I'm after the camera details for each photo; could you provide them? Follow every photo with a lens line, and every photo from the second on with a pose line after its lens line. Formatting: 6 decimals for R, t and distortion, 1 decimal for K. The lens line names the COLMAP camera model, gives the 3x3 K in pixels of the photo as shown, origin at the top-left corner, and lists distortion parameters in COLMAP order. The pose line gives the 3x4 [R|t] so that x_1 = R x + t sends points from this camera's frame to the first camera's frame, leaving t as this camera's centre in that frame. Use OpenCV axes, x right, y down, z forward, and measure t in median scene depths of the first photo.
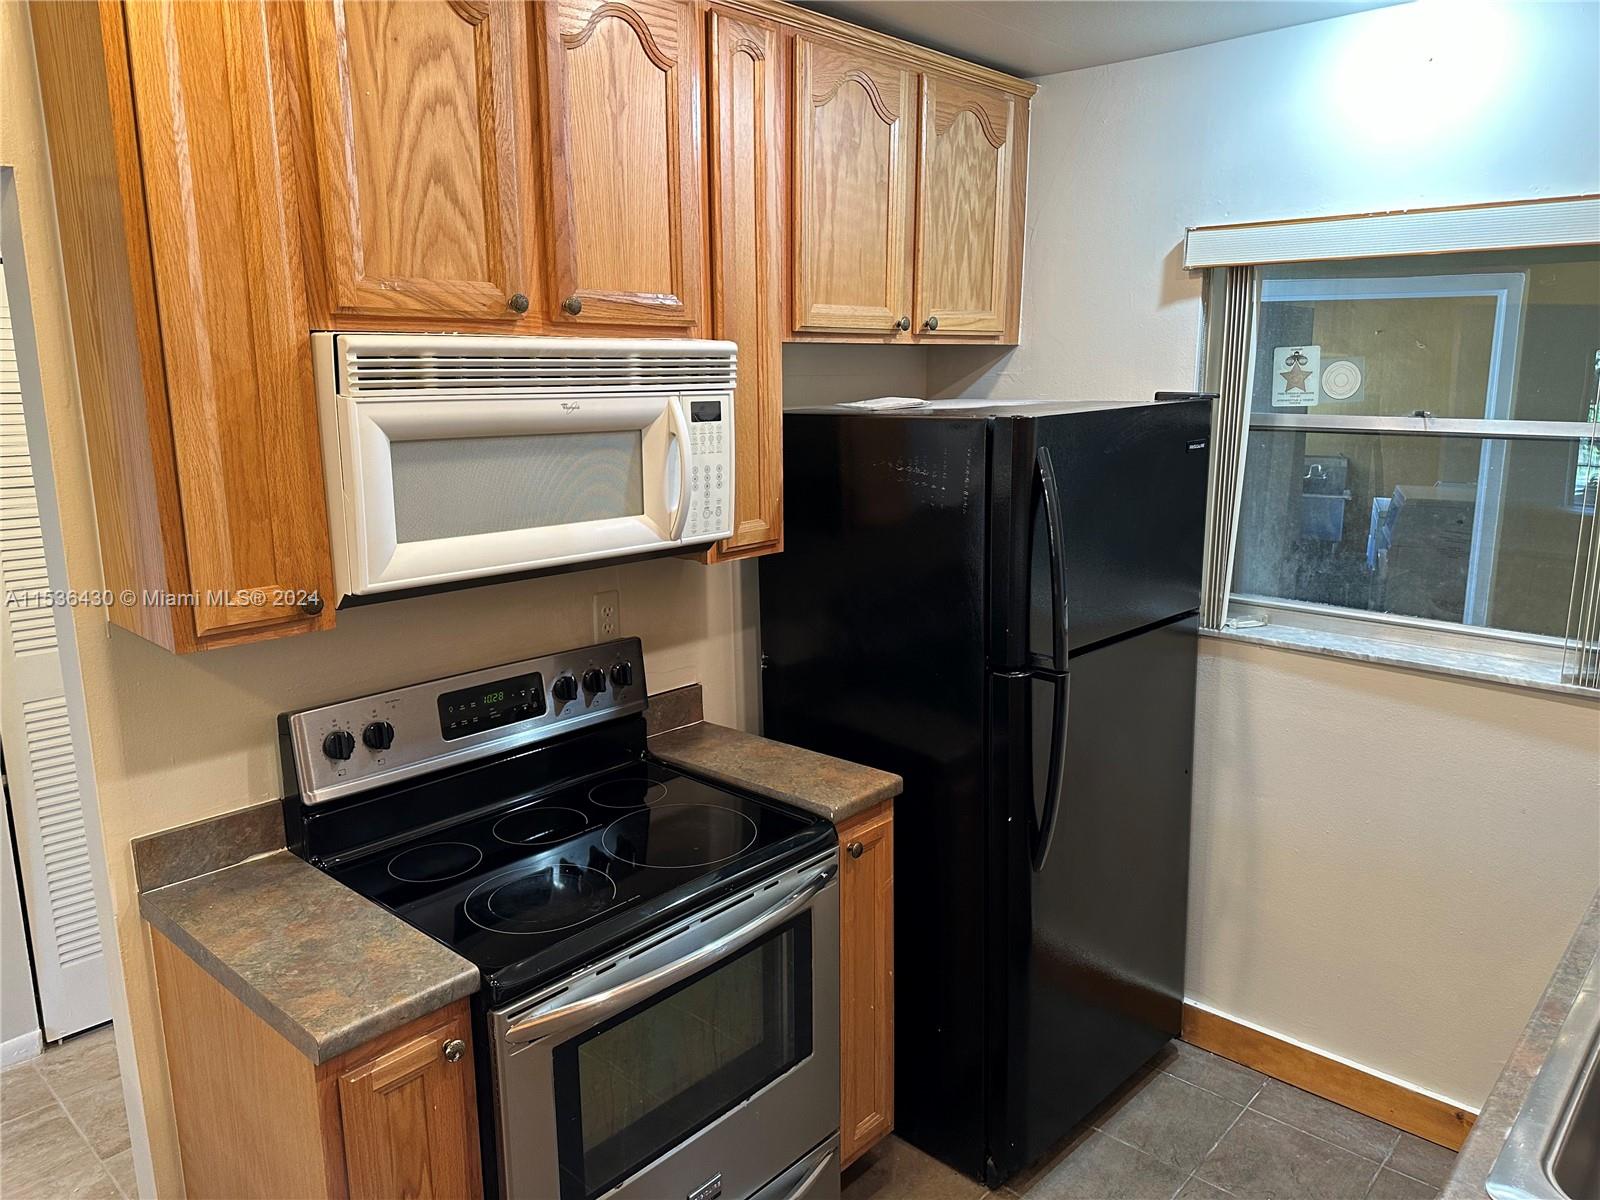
lens RADIAL K [[1117.7, 0, 800.0], [0, 1117.7, 600.0], [0, 0, 1]] dist [0.149264, -0.247405]
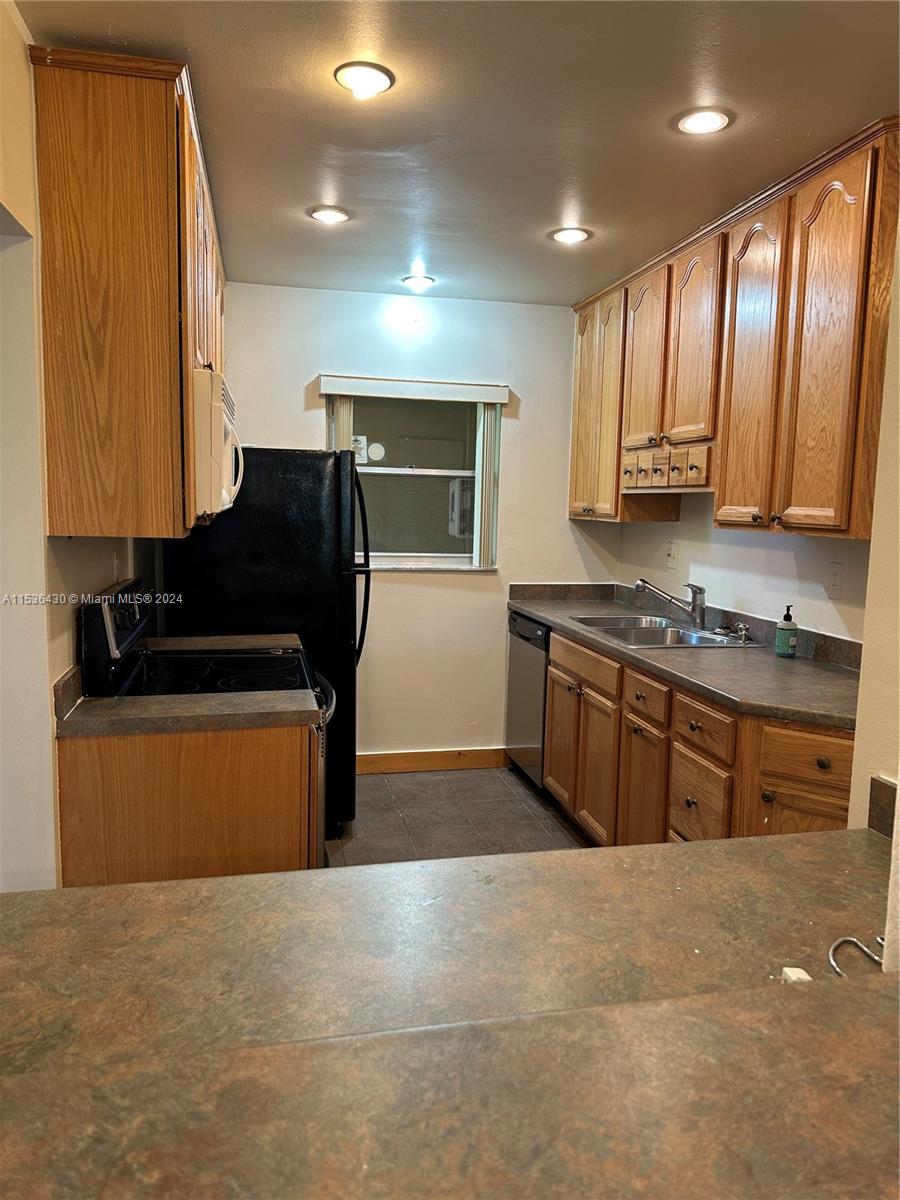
lens RADIAL K [[838.2, 0, 457.1], [0, 838.2, 608.2], [0, 0, 1]] dist [0.149264, -0.247405]
pose [[0.567702, -0.088958, 0.818413, -0.855628], [0.140593, 0.990016, 0.010086, 0.123970], [-0.811140, 0.109337, 0.574541, -0.063028]]
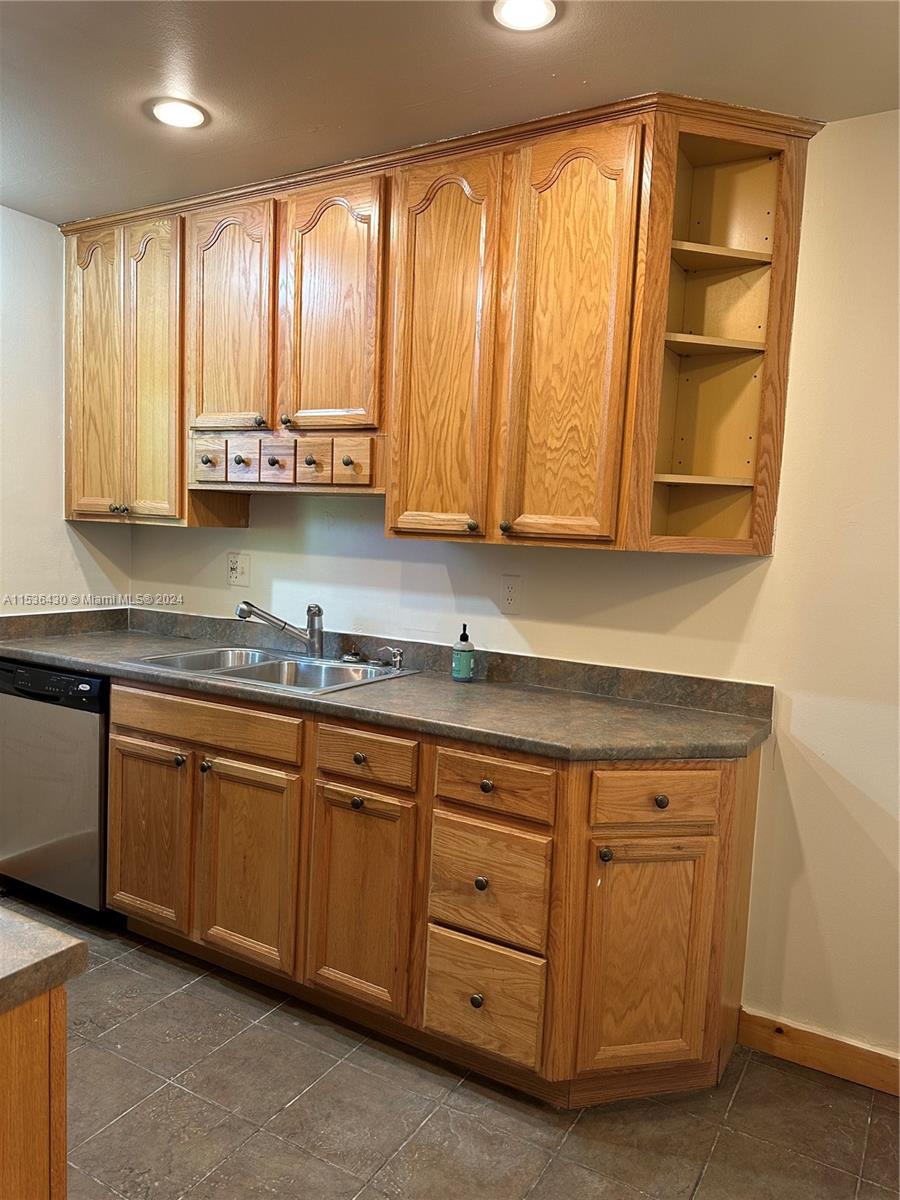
lens RADIAL K [[838.2, 0, 457.1], [0, 838.2, 608.2], [0, 0, 1]] dist [0.149264, -0.247405]
pose [[-0.211396, -0.095685, 0.972706, -0.641499], [0.152949, 0.979698, 0.129612, 0.041518], [-0.965359, 0.176174, -0.192469, 0.443739]]
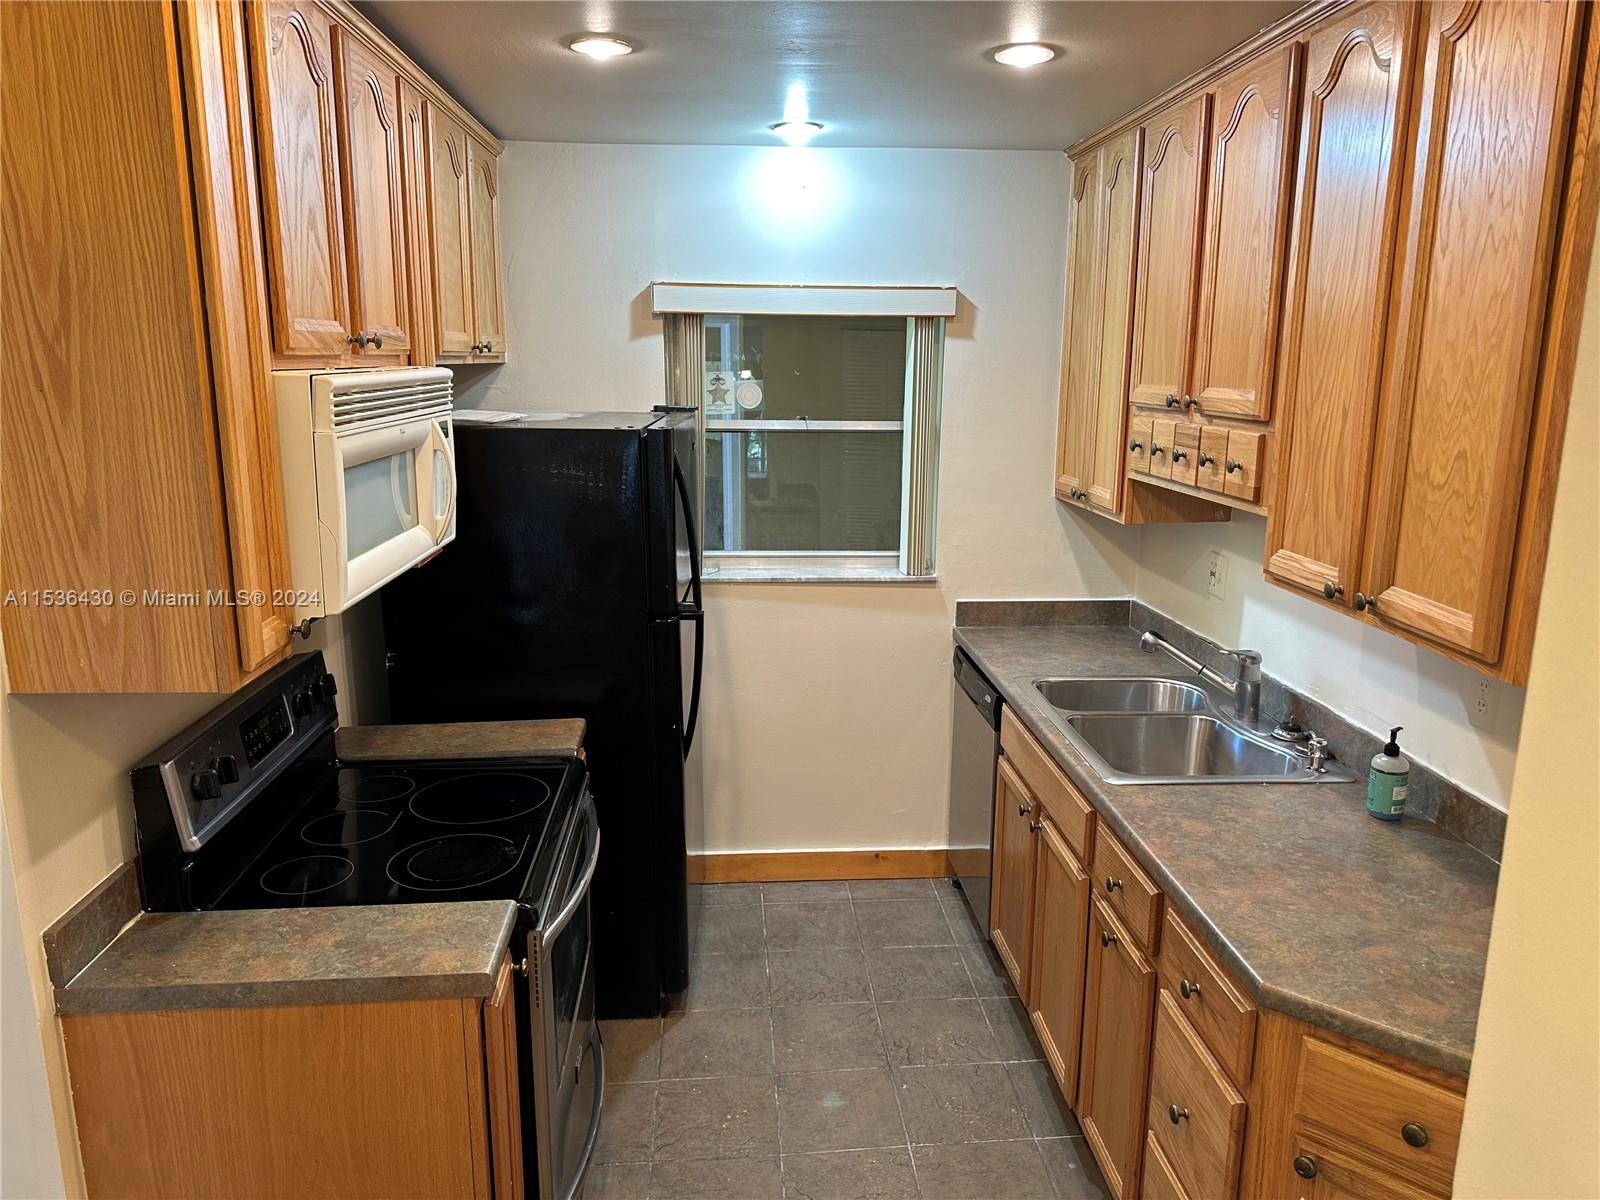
lens RADIAL K [[1128.4, 0, 814.7], [0, 1128.4, 615.3], [0, 0, 1]] dist [0.083454, -0.093502]
pose [[0.682232, -0.151358, 0.715297, -0.557827], [0.135438, 0.987567, 0.079793, -0.019524], [-0.718481, 0.042441, 0.694250, -0.053472]]
